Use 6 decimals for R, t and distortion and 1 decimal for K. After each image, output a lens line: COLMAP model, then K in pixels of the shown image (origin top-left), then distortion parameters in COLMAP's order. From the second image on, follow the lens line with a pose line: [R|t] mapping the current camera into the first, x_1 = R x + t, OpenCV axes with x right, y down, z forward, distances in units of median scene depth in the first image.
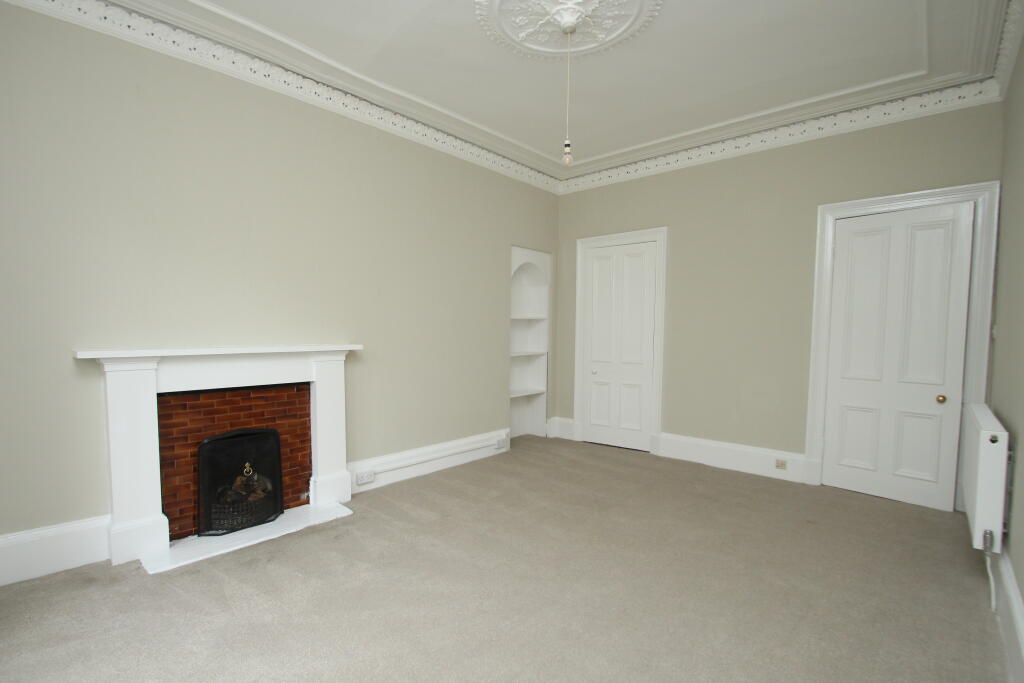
lens RADIAL K [[470.8, 0, 507.8], [0, 470.8, 338.6], [0, 0, 1]] dist [0.005902, 0.000468]
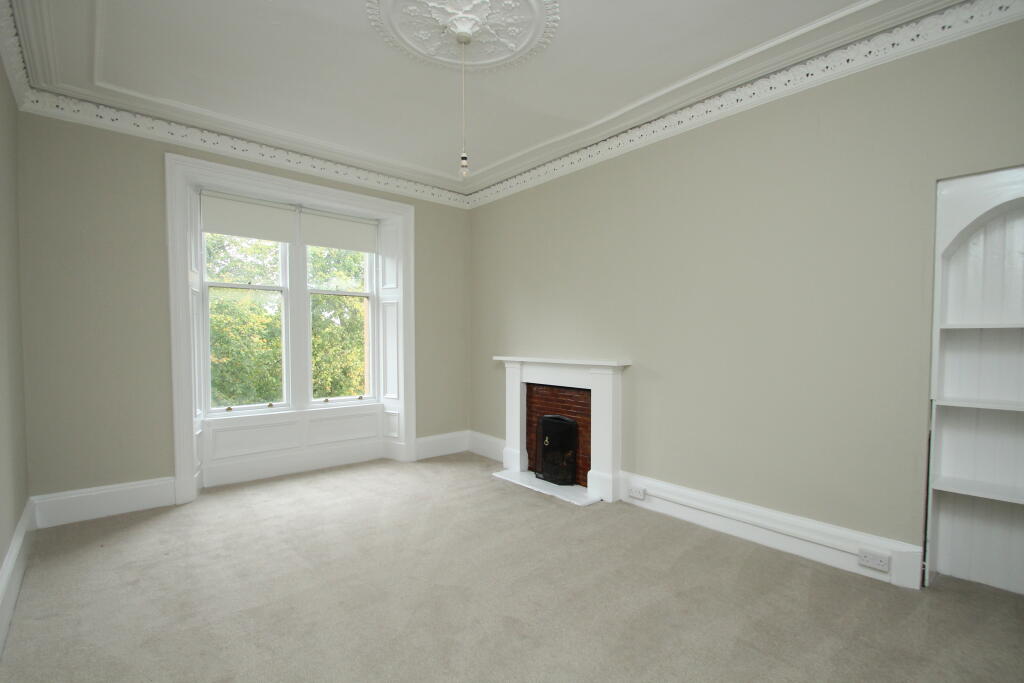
lens RADIAL K [[470.8, 0, 510.6], [0, 470.8, 342.8], [0, 0, 1]] dist [0.005902, 0.000468]
pose [[-0.110435, -0.005035, -0.993871, 0.918189], [-0.023795, 0.999714, -0.002421, -0.024299], [0.993598, 0.023382, -0.110523, 1.031596]]
